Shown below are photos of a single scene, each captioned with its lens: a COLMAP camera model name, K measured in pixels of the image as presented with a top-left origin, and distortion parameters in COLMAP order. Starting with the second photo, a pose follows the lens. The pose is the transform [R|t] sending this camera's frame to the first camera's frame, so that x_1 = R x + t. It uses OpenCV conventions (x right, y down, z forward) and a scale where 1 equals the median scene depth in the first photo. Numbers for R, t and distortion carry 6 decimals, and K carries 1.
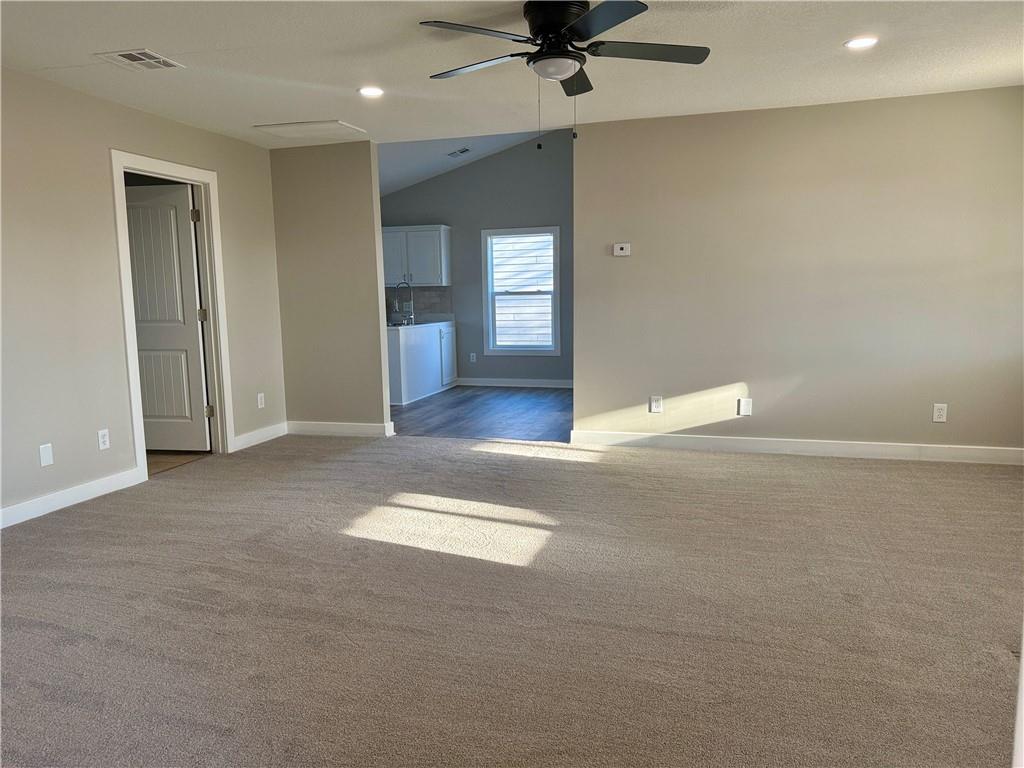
lens RADIAL K [[713.1, 0, 512.0], [0, 713.1, 384.0], [0, 0, 1]] dist [-0.003295, -0.001725]
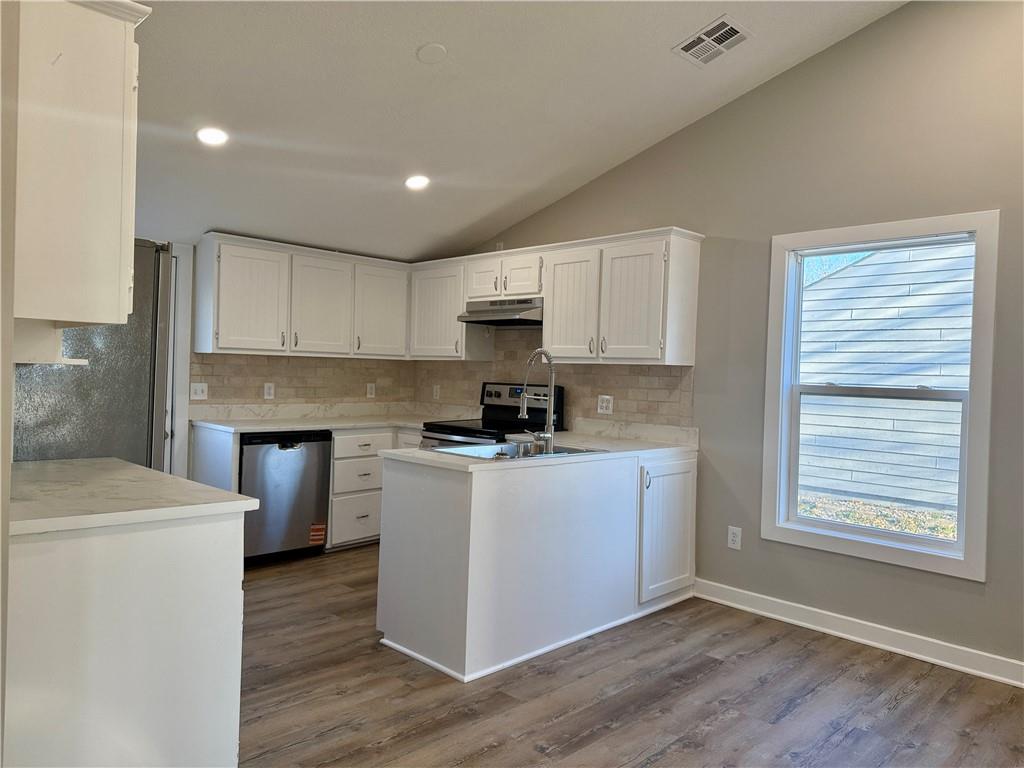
lens RADIAL K [[713.1, 0, 512.0], [0, 713.1, 384.0], [0, 0, 1]] dist [-0.003295, -0.001725]
pose [[0.870214, 0.049300, -0.490201, 0.032719], [-0.105969, 0.990423, -0.088509, -0.076417], [0.481143, 0.128968, 0.867104, 0.570419]]
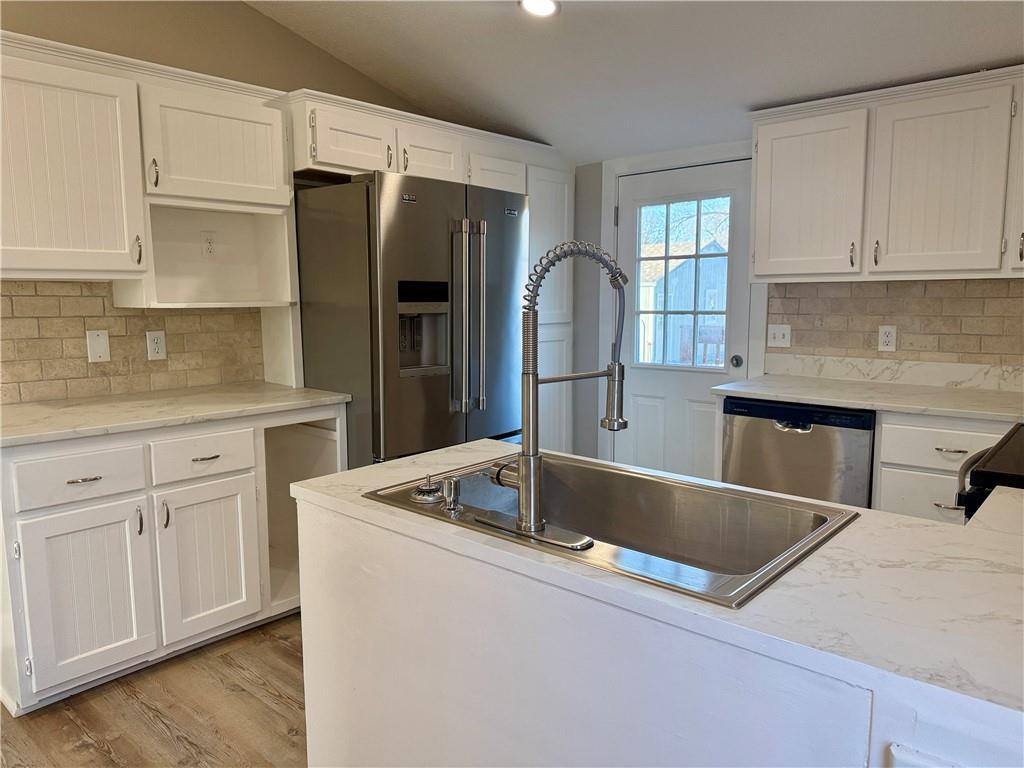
lens RADIAL K [[713.1, 0, 512.0], [0, 713.1, 384.0], [0, 0, 1]] dist [-0.003295, -0.001725]
pose [[-0.433555, 0.132286, -0.891364, -0.025340], [-0.101666, 0.975670, 0.194248, -0.146463], [0.895374, 0.174838, -0.409558, 1.081802]]
